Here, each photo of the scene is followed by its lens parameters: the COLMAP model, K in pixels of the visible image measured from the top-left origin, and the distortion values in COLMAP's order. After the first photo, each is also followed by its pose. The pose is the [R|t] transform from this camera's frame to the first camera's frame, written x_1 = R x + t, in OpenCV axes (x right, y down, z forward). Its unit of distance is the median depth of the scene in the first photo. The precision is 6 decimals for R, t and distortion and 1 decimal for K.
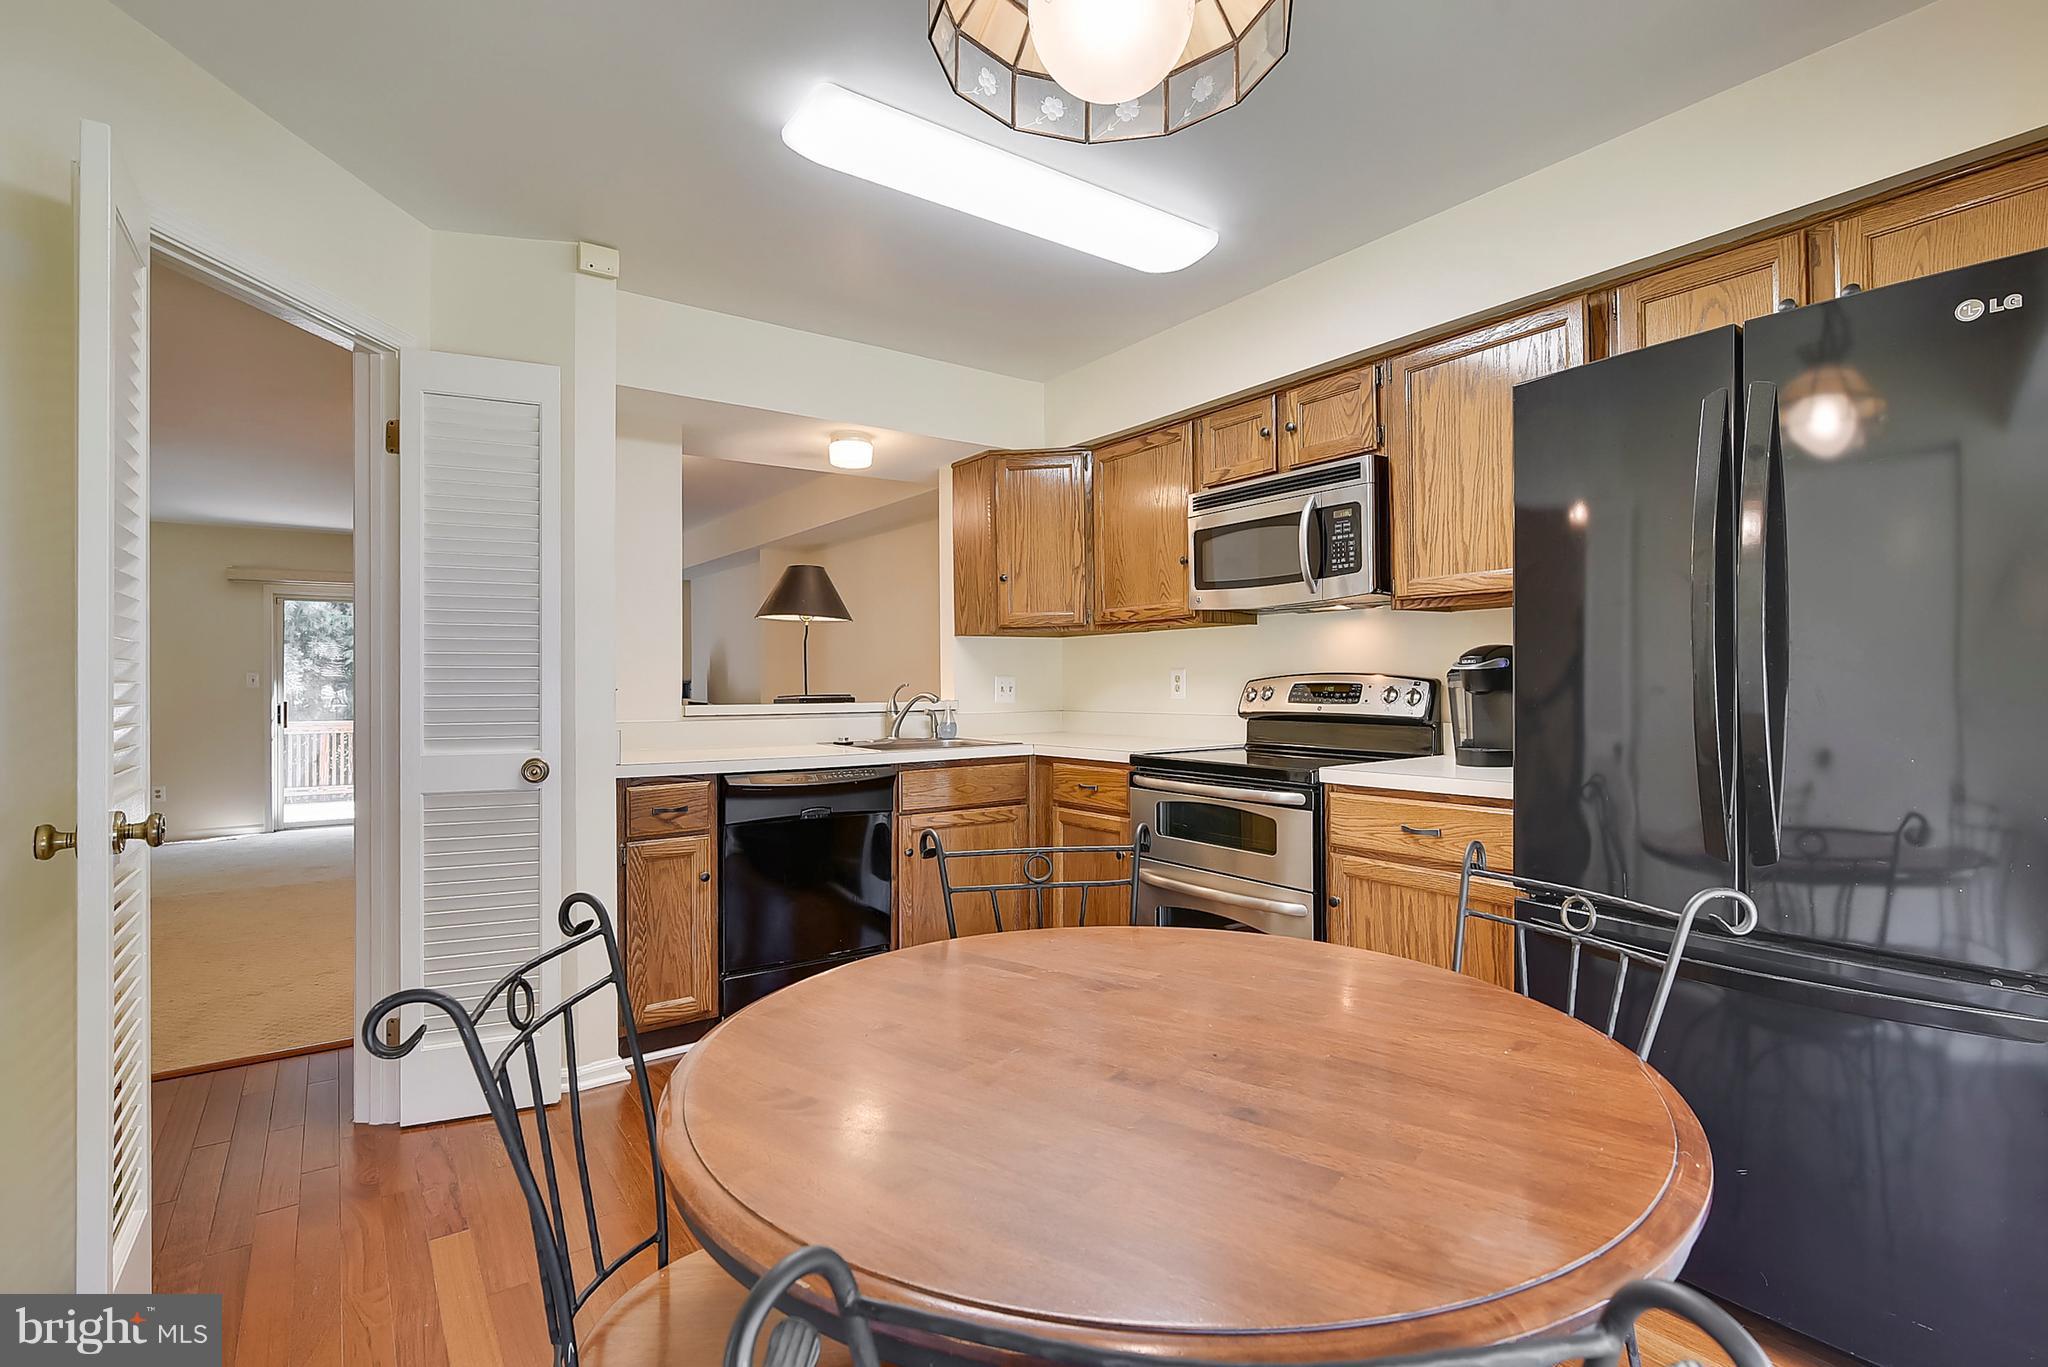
lens RADIAL K [[967.5, 0, 1024.0], [0, 967.5, 683.5], [0, 0, 1]] dist [-0.000689, 0.000117]
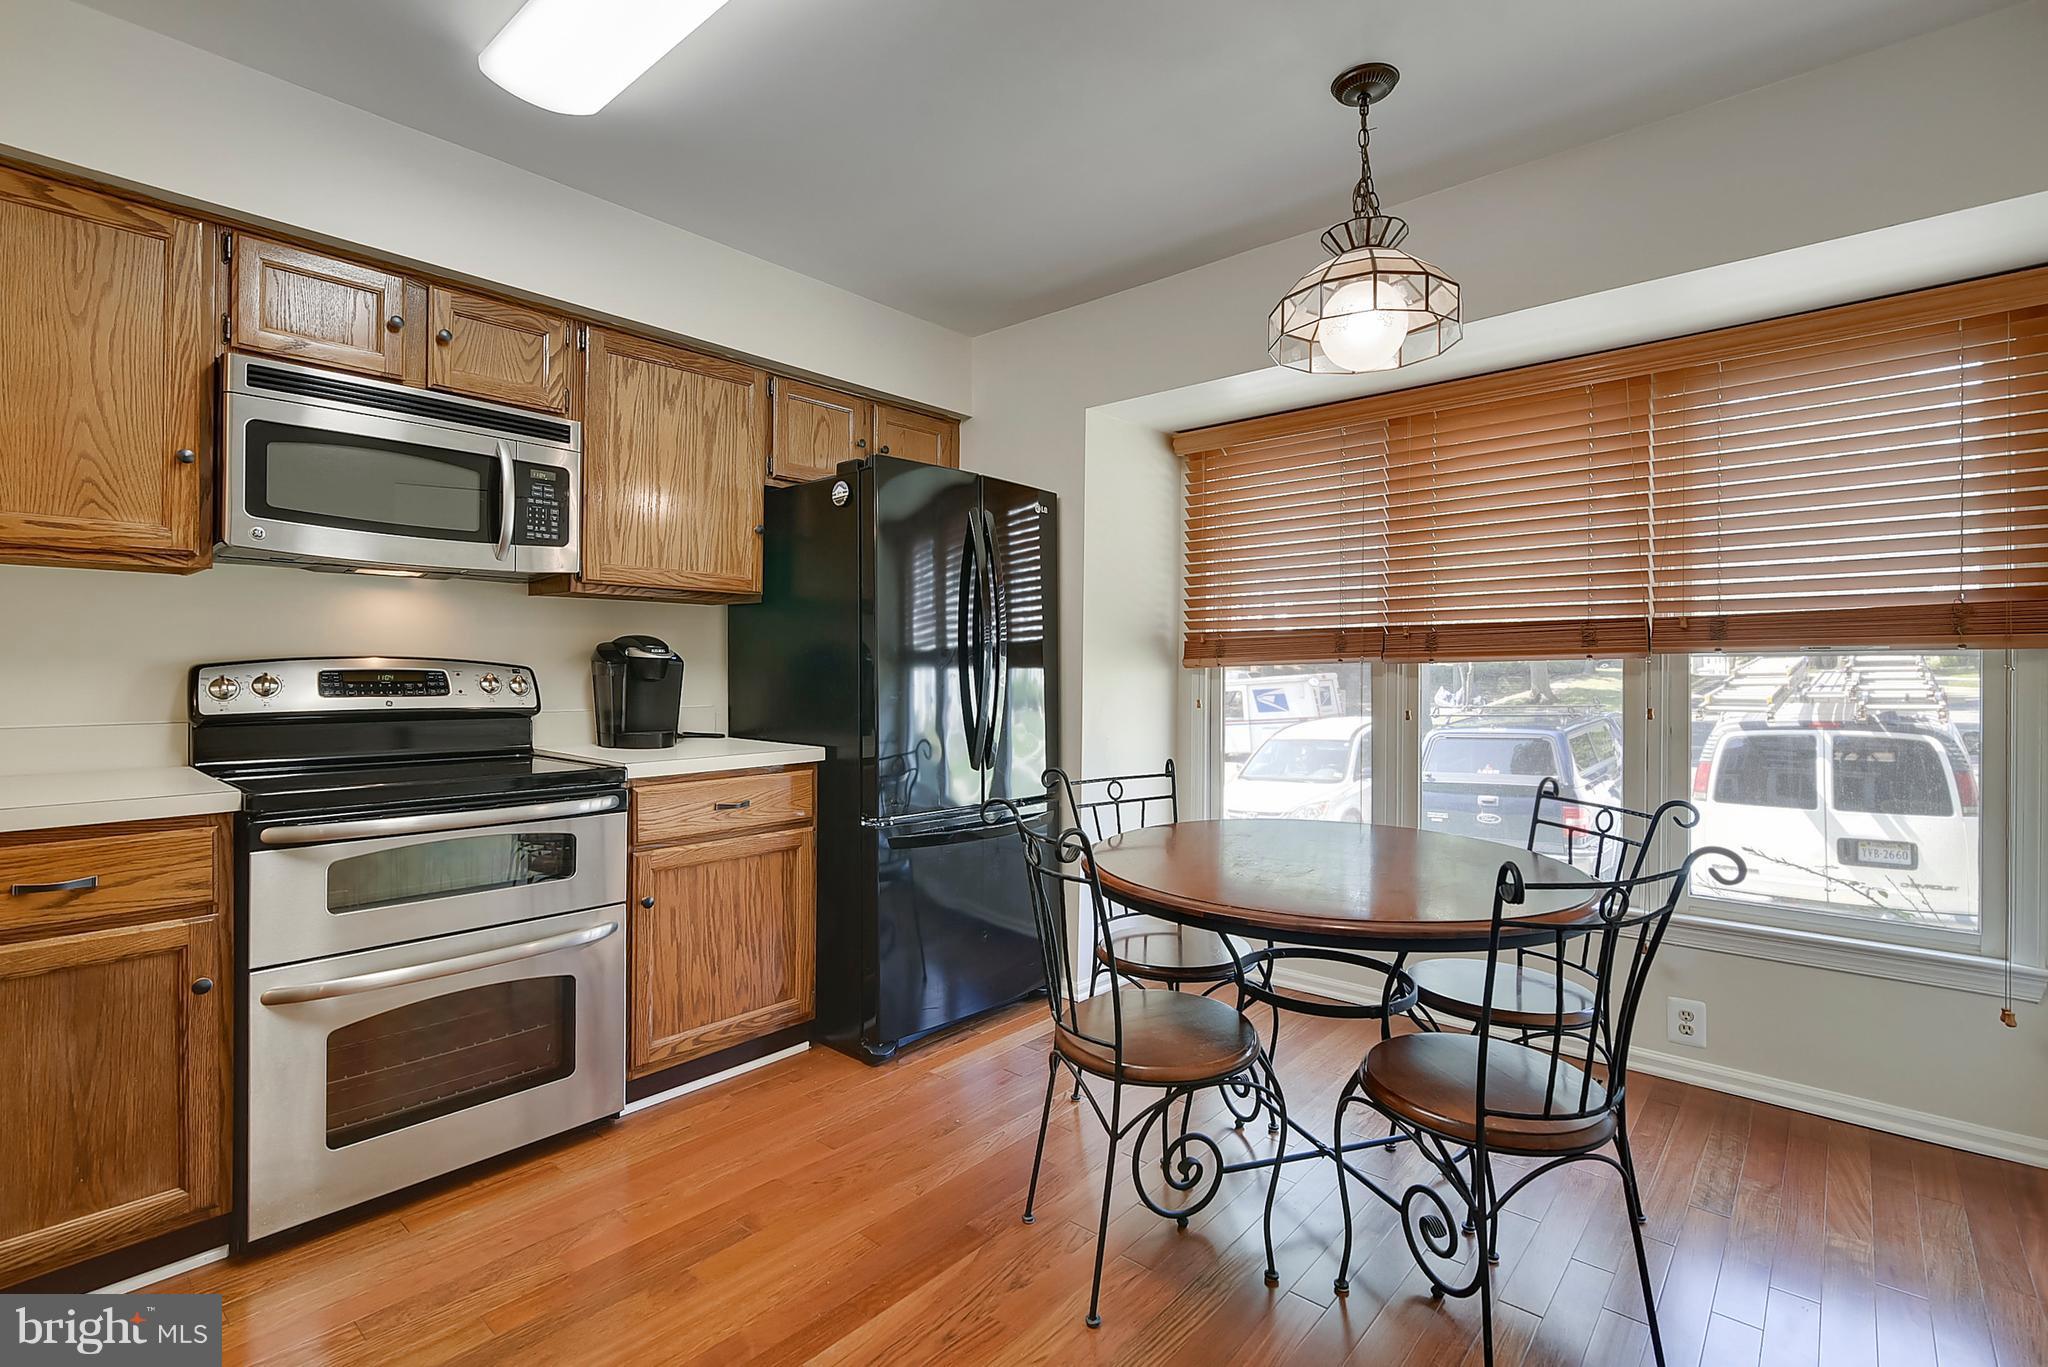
lens RADIAL K [[944.3, 0, 1023.0], [0, 944.3, 674.1], [0, 0, 1]] dist [-0.000950, -0.000089]
pose [[-0.225715, 0.000564, 0.974193, -0.527100], [-0.000538, 1.000000, -0.000704, 0.003027], [-0.974193, -0.000683, -0.225715, 0.683808]]
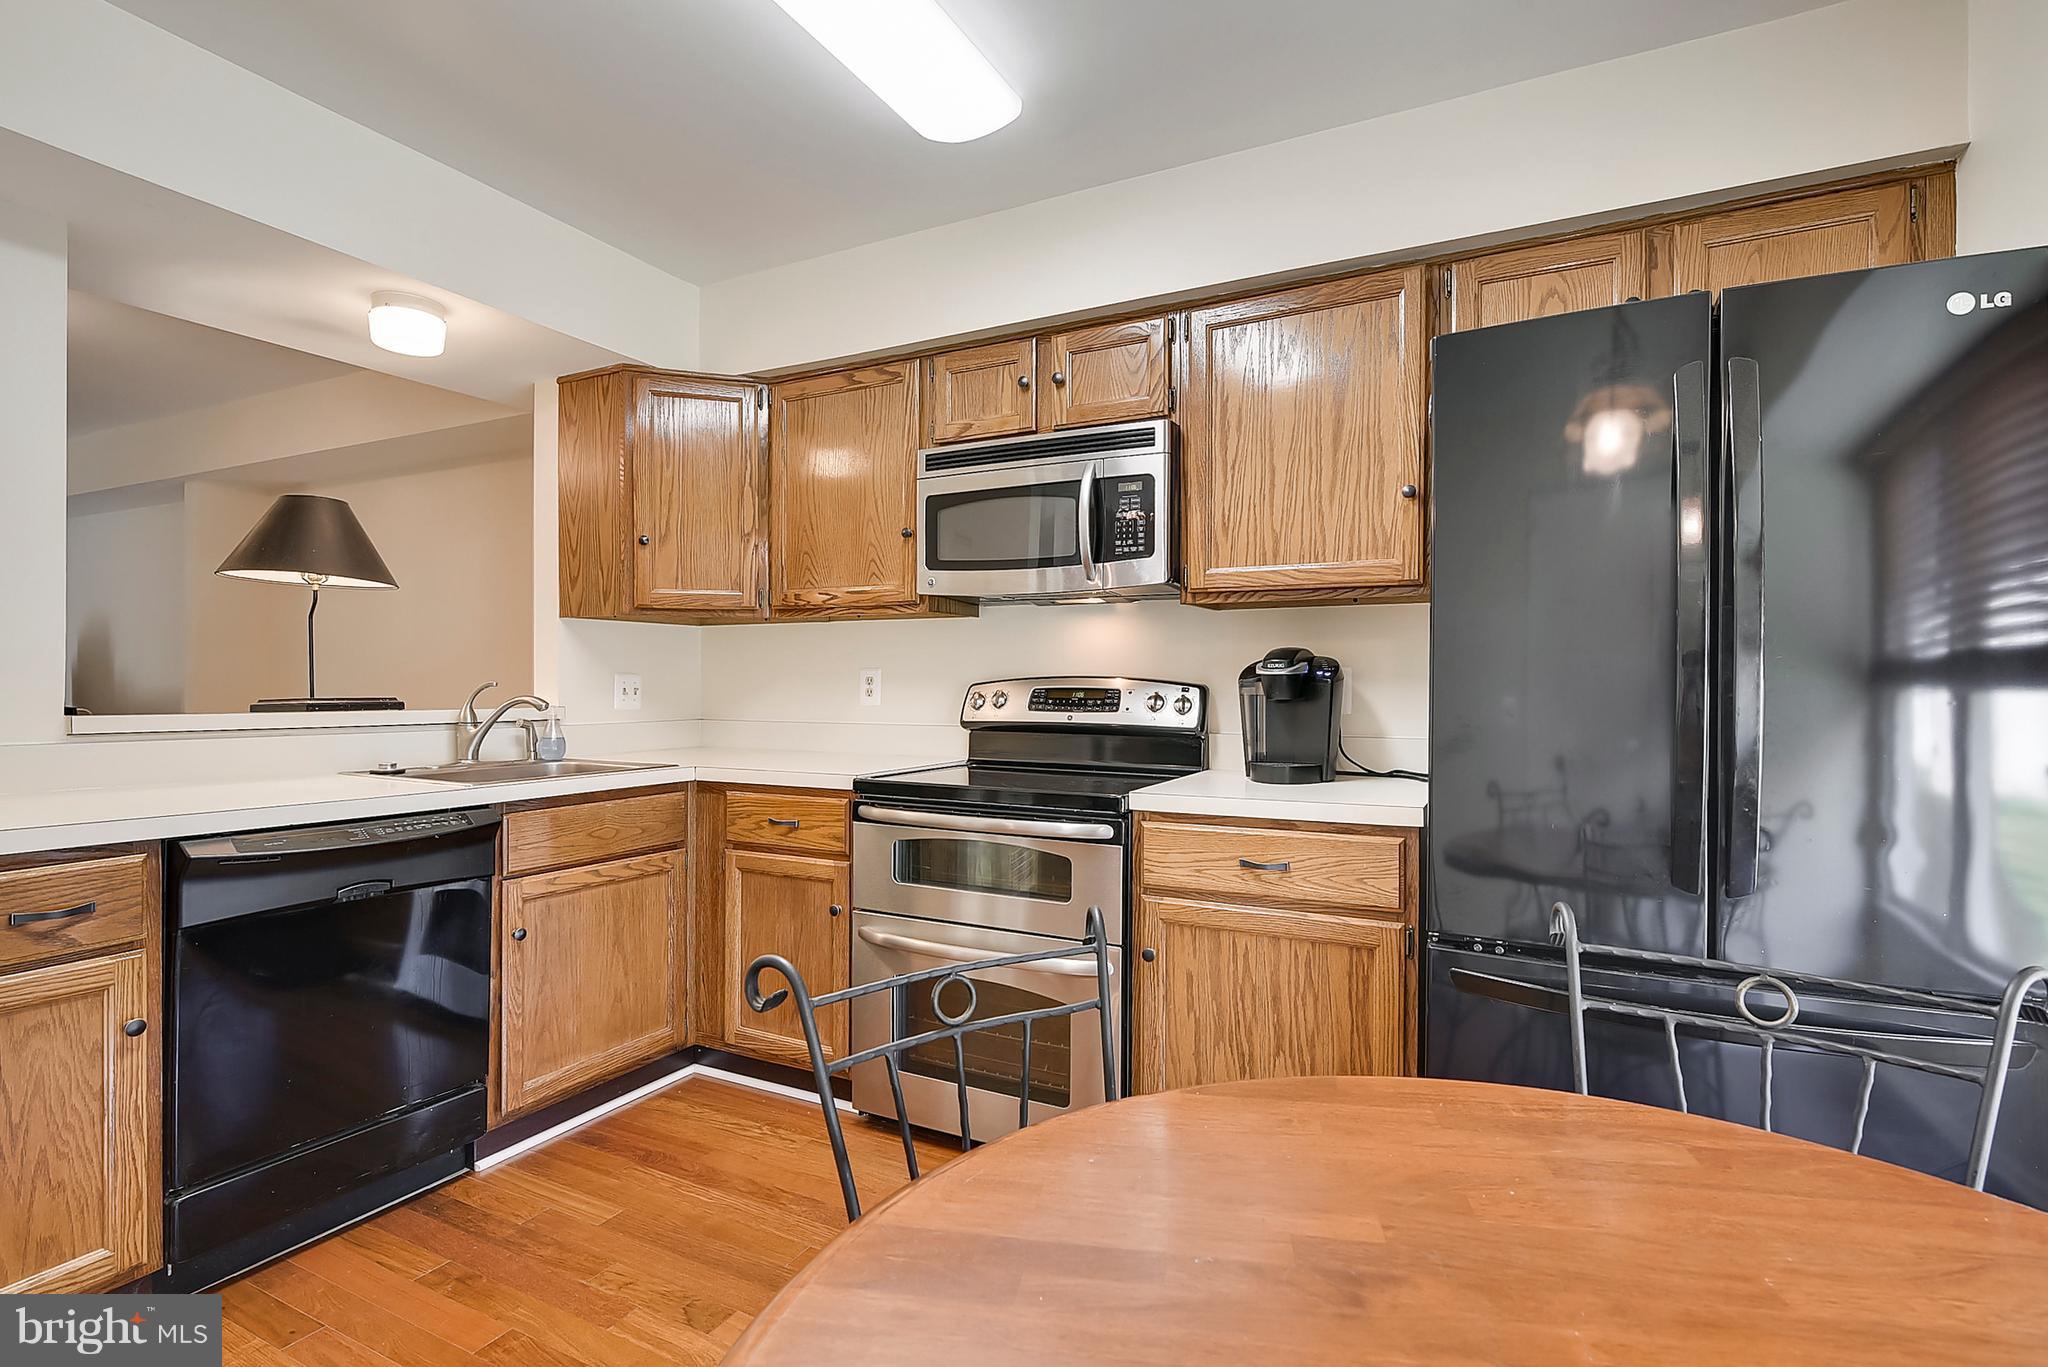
lens RADIAL K [[979.1, 0, 1029.8], [0, 979.1, 692.0], [0, 0, 1]] dist [-0.003068, 0.000094]
pose [[0.890070, 0.007985, 0.455754, -0.119487], [-0.010470, 0.999941, 0.002928, 0.000997], [-0.455704, -0.007378, 0.890101, 0.248926]]
